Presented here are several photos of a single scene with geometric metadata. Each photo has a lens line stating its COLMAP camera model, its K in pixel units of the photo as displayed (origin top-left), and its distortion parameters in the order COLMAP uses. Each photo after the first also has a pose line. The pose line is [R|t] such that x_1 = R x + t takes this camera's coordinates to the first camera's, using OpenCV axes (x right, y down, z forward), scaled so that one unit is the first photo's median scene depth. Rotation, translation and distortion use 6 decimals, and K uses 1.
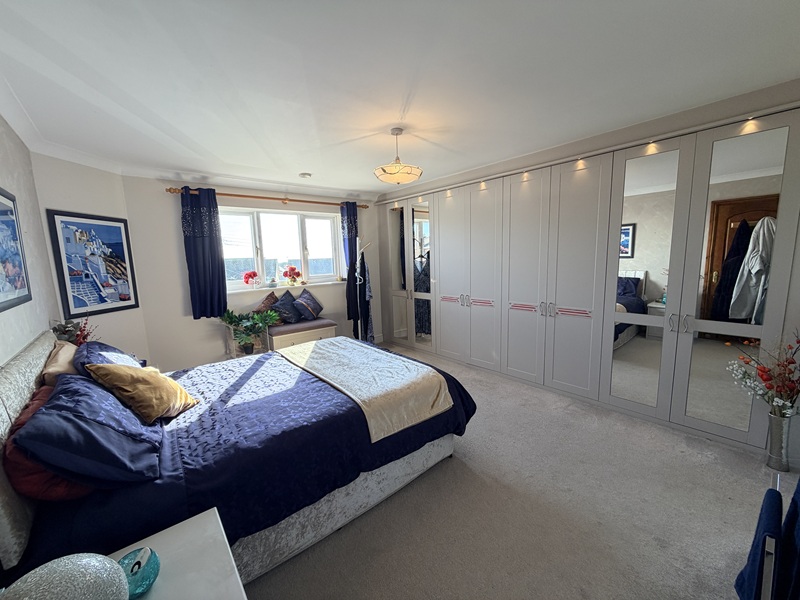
lens RADIAL K [[318.2, 0, 398.6], [0, 318.2, 301.6], [0, 0, 1]] dist [0.000751, -0.000238]
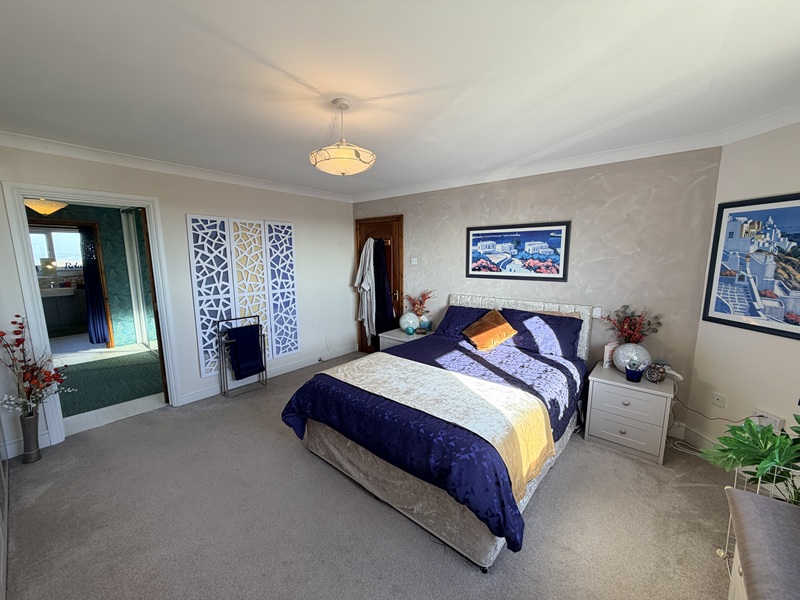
lens RADIAL K [[318.2, 0, 398.6], [0, 318.2, 301.6], [0, 0, 1]] dist [0.000751, -0.000238]
pose [[-0.984865, 0.058720, -0.163073, 0.010336], [0.009184, 0.957220, 0.289214, -0.267230], [0.173079, 0.283339, -0.943272, 1.642414]]
